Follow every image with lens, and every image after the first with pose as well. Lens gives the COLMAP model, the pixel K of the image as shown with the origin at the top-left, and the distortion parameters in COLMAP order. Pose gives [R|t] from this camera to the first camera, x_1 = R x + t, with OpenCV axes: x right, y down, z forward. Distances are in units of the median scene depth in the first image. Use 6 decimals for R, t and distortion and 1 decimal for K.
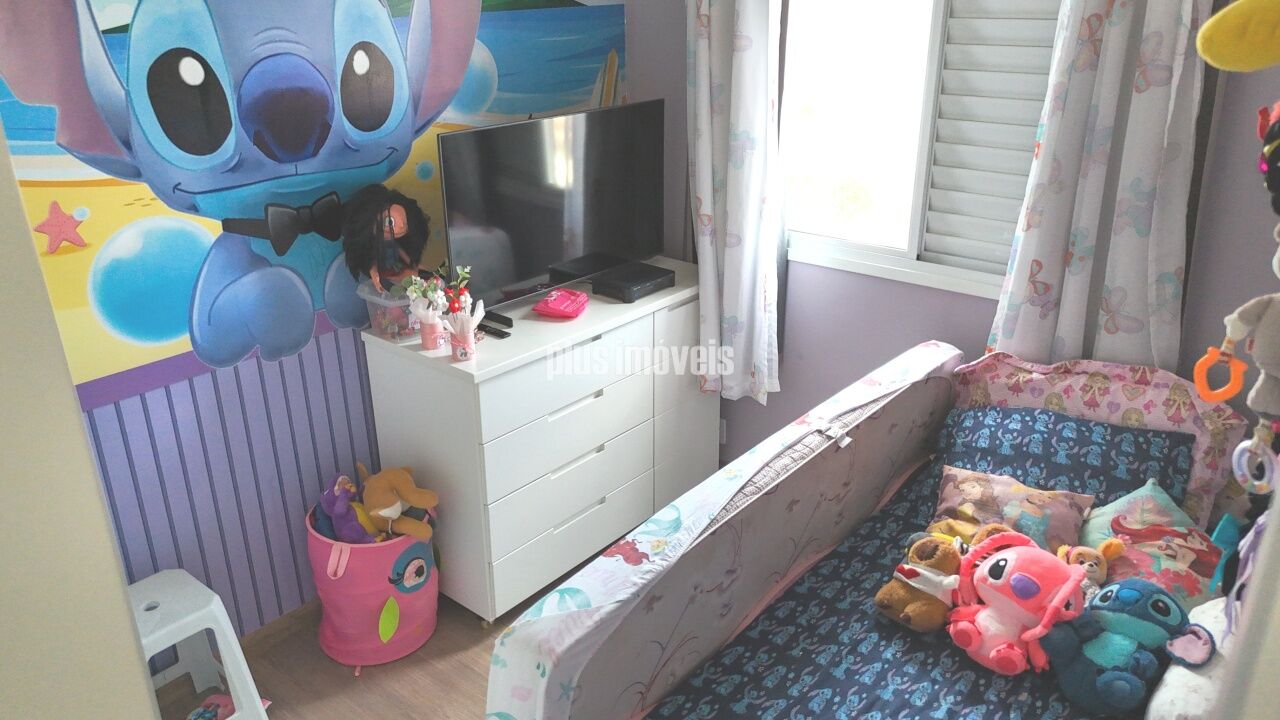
lens RADIAL K [[945.7, 0, 641.4], [0, 945.7, 361.7], [0, 0, 1]] dist [0.032223, -0.013756]
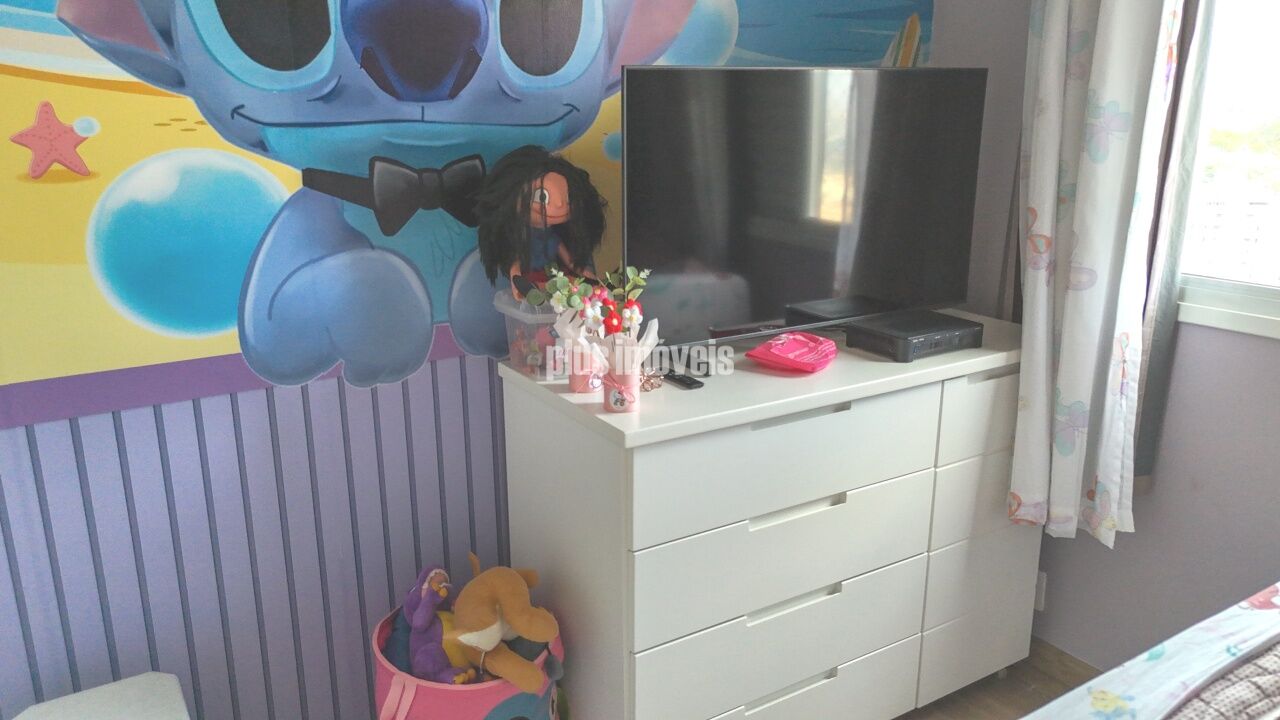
lens RADIAL K [[945.7, 0, 652.3], [0, 945.7, 351.5], [0, 0, 1]] dist [0.032223, -0.013756]
pose [[0.953652, 0.082849, -0.289283, 0.011988], [-0.121221, 0.985667, -0.117326, 0.029322], [0.275416, 0.146955, 0.950026, 0.394217]]
